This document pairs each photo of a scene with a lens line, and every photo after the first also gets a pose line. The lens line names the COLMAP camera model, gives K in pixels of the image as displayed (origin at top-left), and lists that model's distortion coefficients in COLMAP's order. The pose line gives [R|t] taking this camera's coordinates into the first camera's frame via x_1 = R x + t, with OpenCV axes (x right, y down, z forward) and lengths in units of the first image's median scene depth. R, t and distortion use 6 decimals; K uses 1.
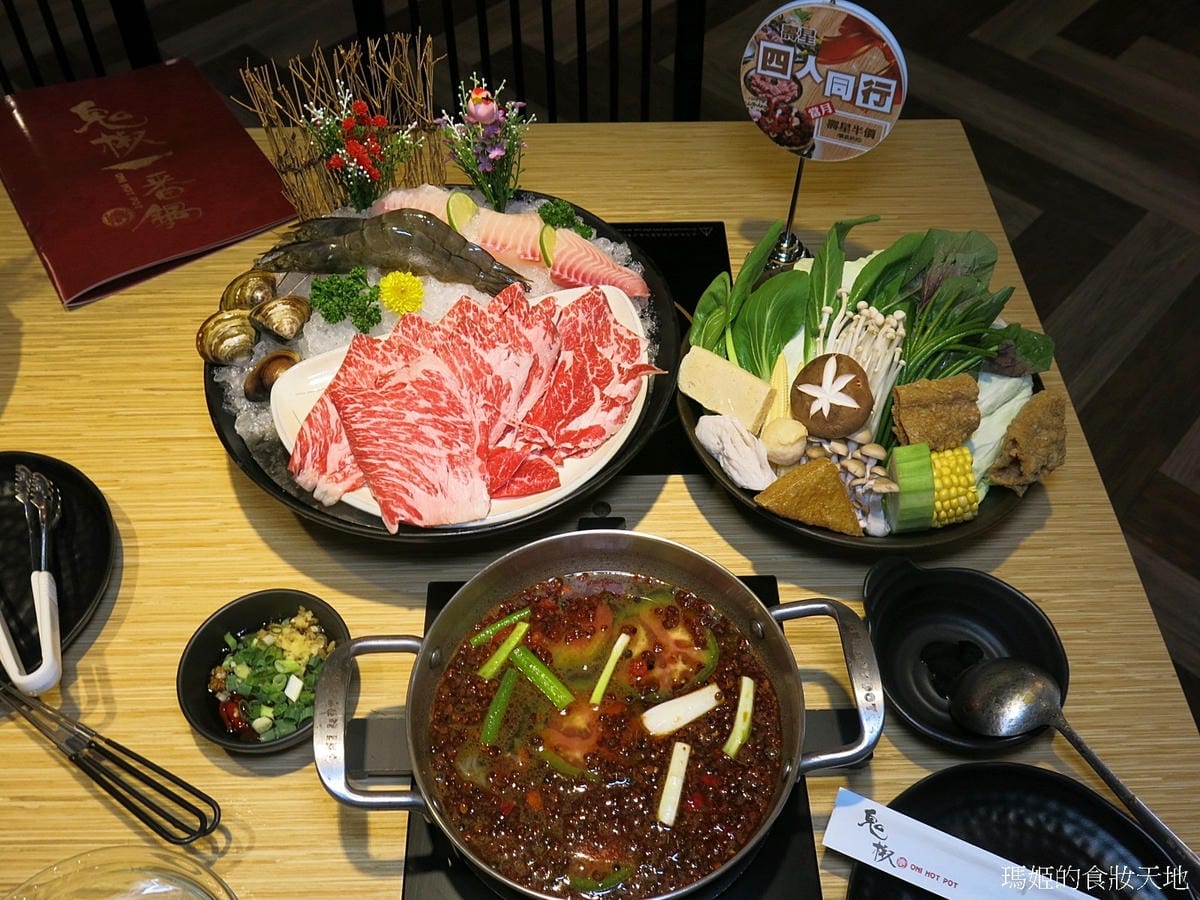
lens RADIAL K [[1035.5, 0, 605.1], [0, 1035.5, 443.5], [0, 0, 1]] dist [-0.008208, -0.001695]
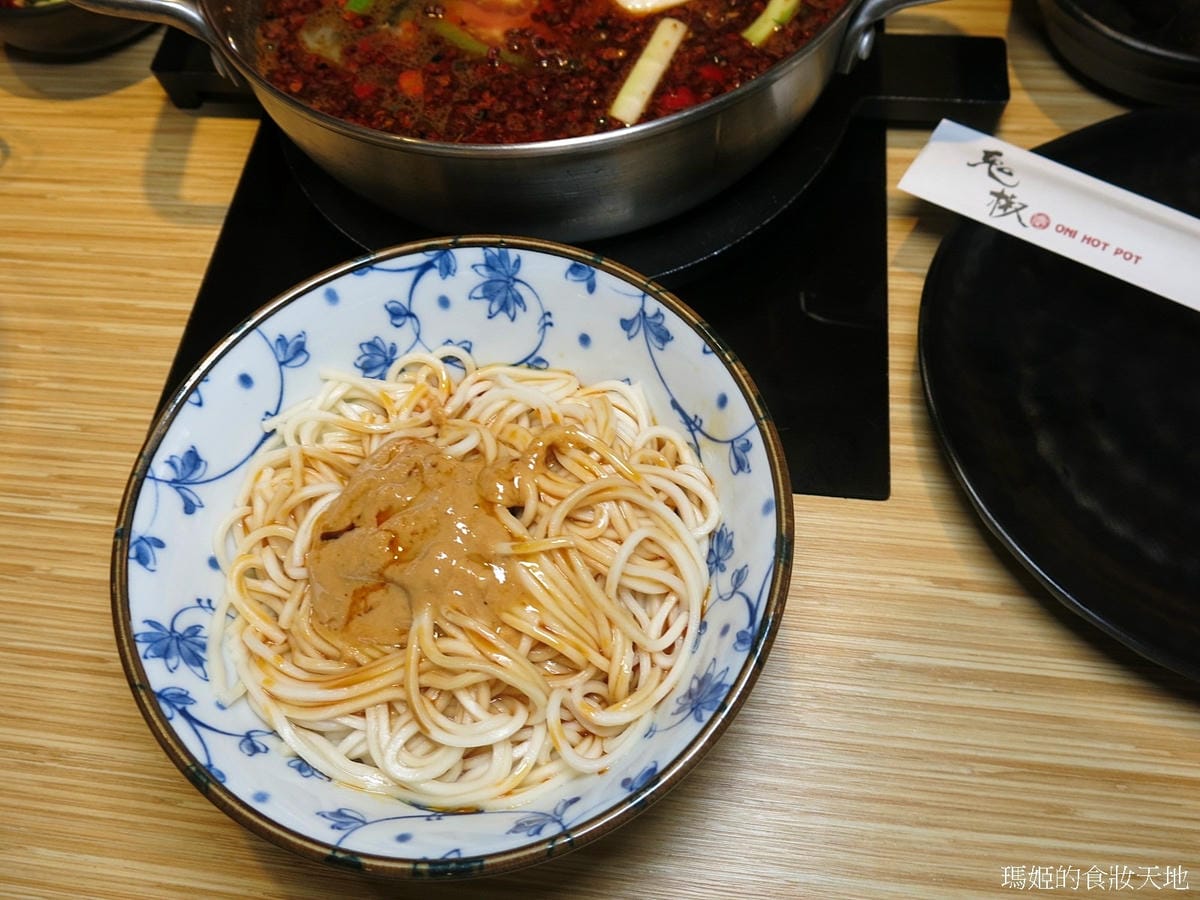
lens RADIAL K [[1035.5, 0, 600.0], [0, 1035.5, 447.7], [0, 0, 1]] dist [-0.008208, -0.001695]
pose [[0.986785, 0.097166, -0.129669, 0.133848], [-0.072962, 0.980985, 0.179850, 0.428223], [0.144679, -0.168012, 0.975110, 0.392813]]
